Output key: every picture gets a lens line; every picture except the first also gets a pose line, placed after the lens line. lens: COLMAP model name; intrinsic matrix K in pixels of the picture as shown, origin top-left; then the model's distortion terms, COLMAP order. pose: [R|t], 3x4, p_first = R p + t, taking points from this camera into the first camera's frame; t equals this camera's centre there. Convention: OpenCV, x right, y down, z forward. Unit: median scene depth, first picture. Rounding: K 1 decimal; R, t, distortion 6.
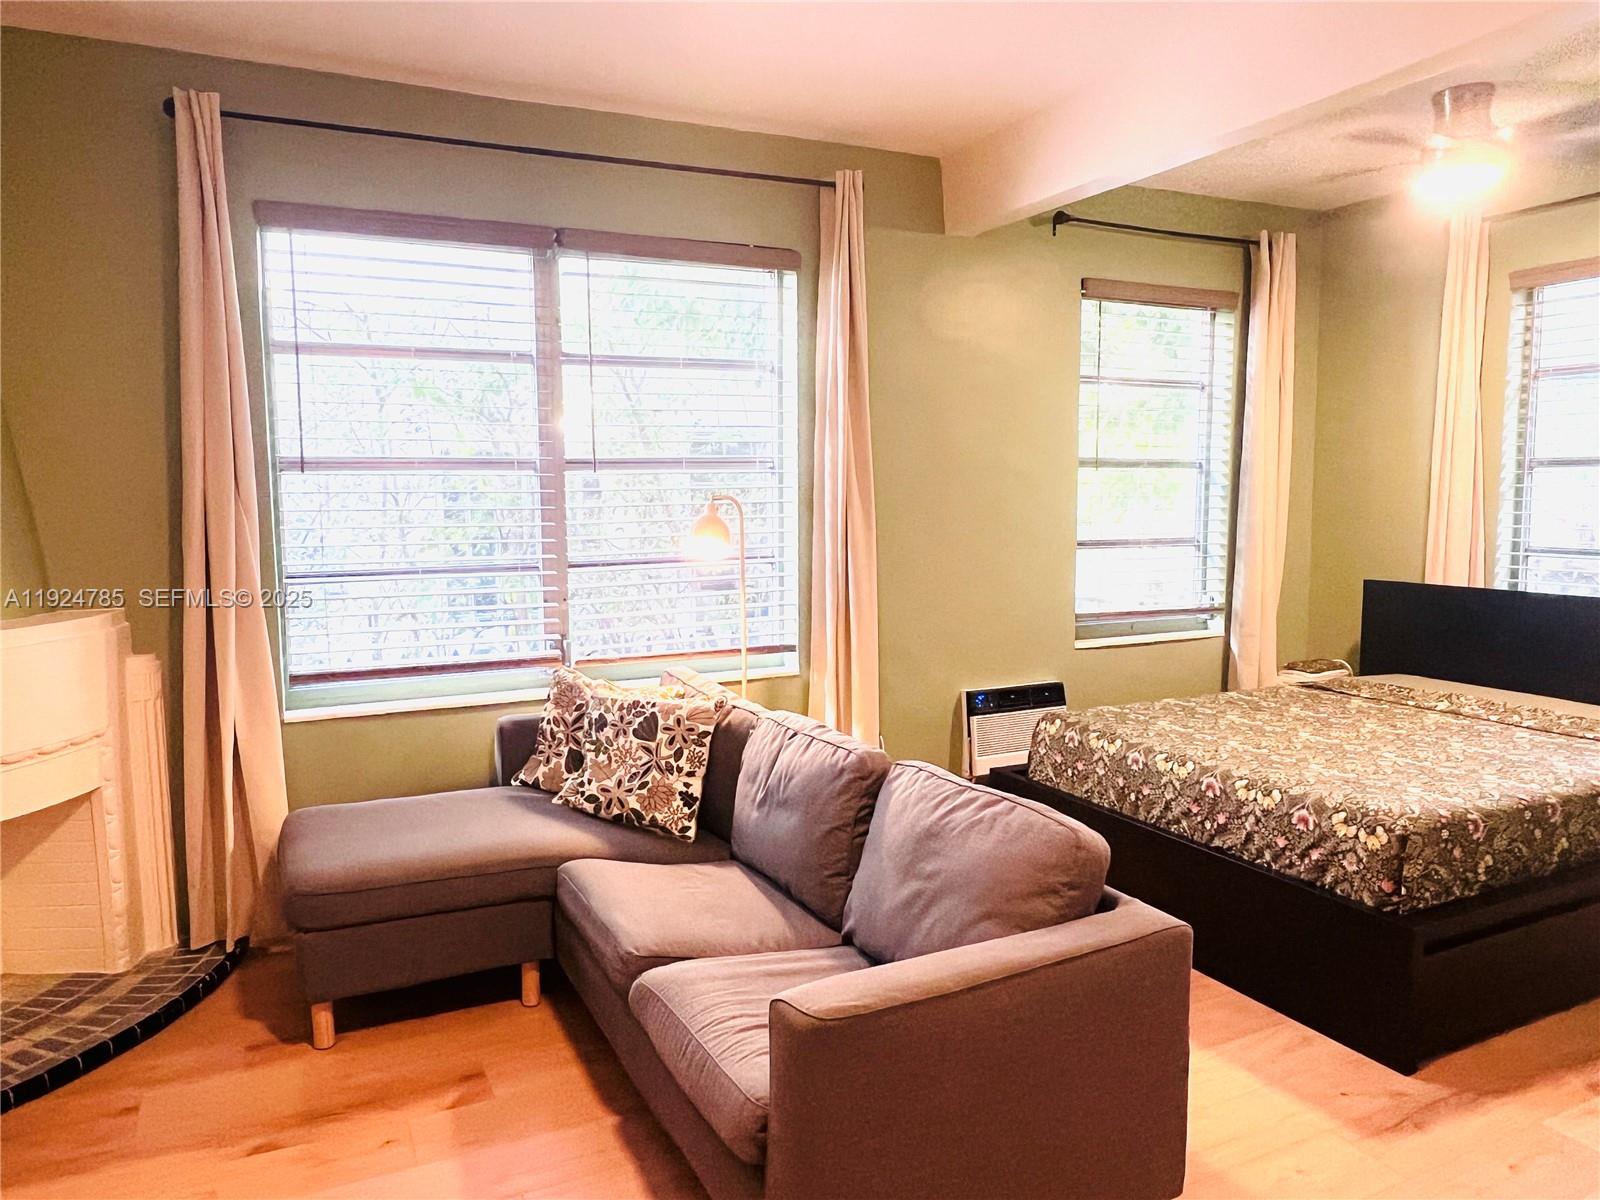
lens RADIAL K [[1118.9, 0, 800.0], [0, 1118.9, 600.0], [0, 0, 1]] dist [-0.005084, -0.003766]
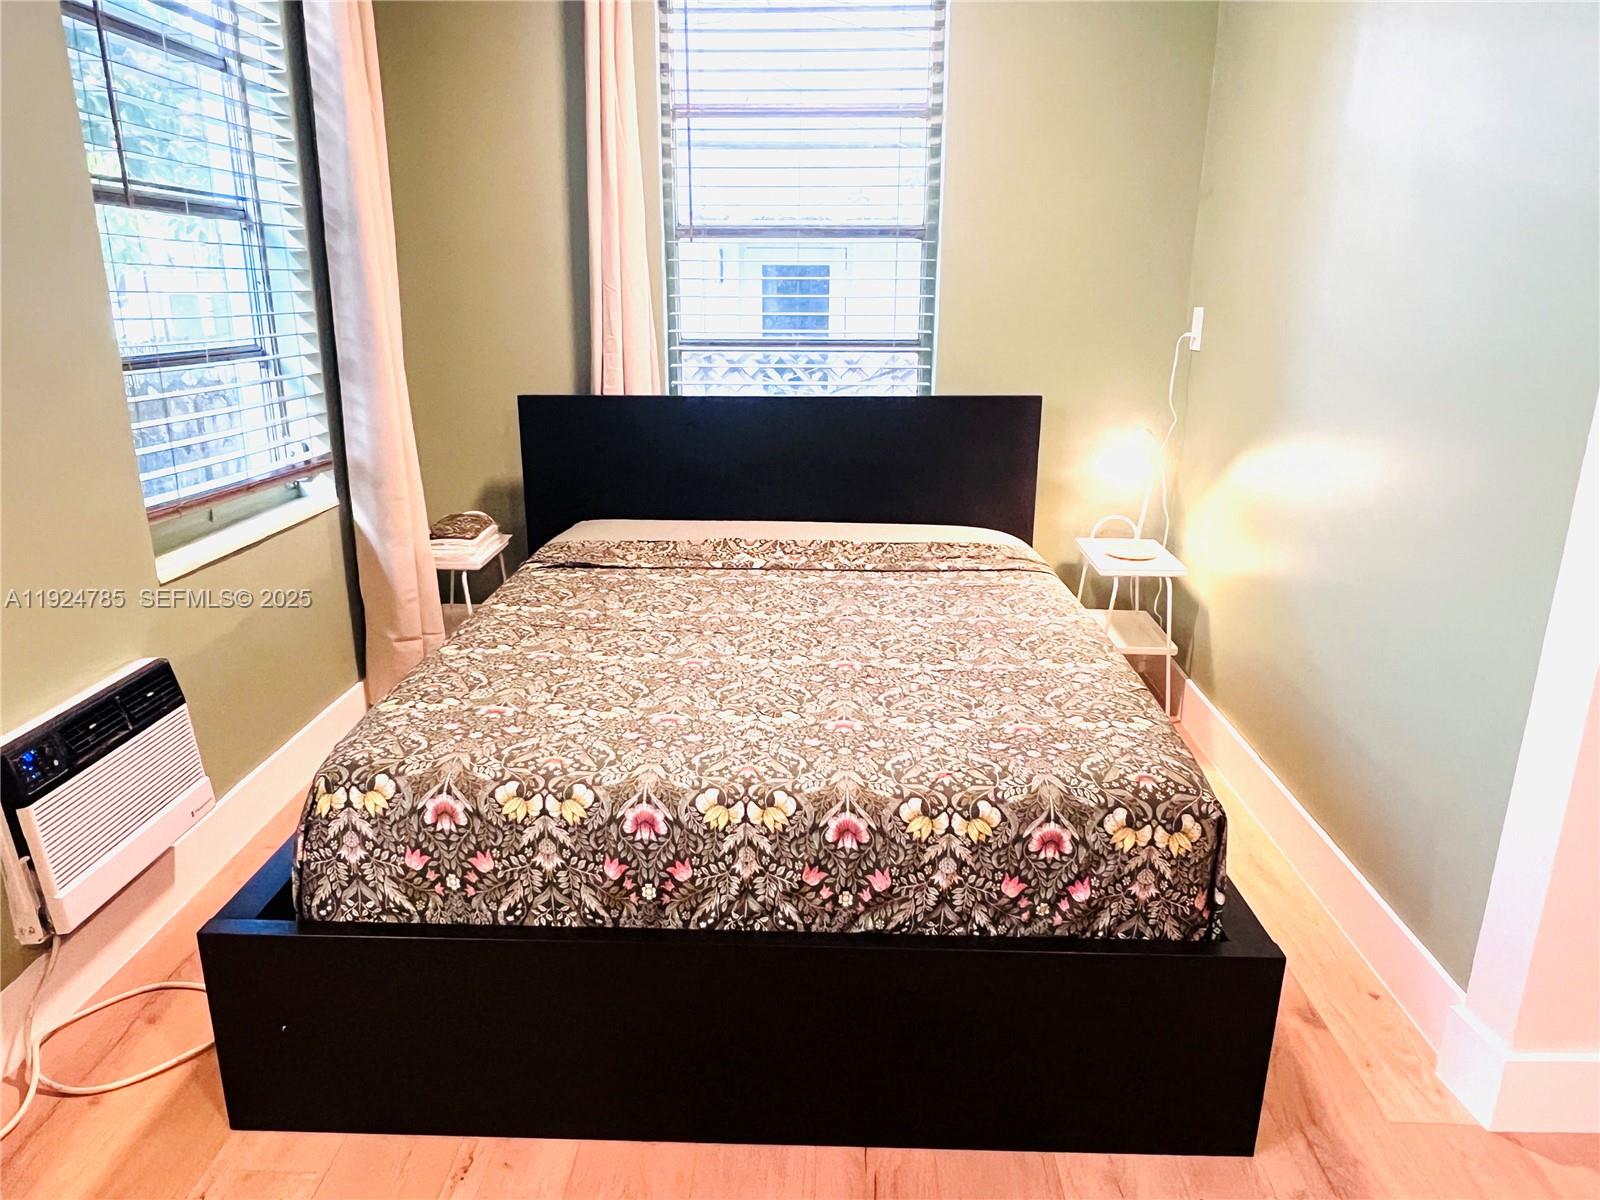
lens RADIAL K [[1118.9, 0, 800.0], [0, 1118.9, 600.0], [0, 0, 1]] dist [-0.005084, -0.003766]
pose [[0.474751, -0.233725, 0.848519, -0.056395], [0.082241, 0.971657, 0.221629, -0.051745], [-0.876269, -0.035435, 0.480517, 0.744733]]
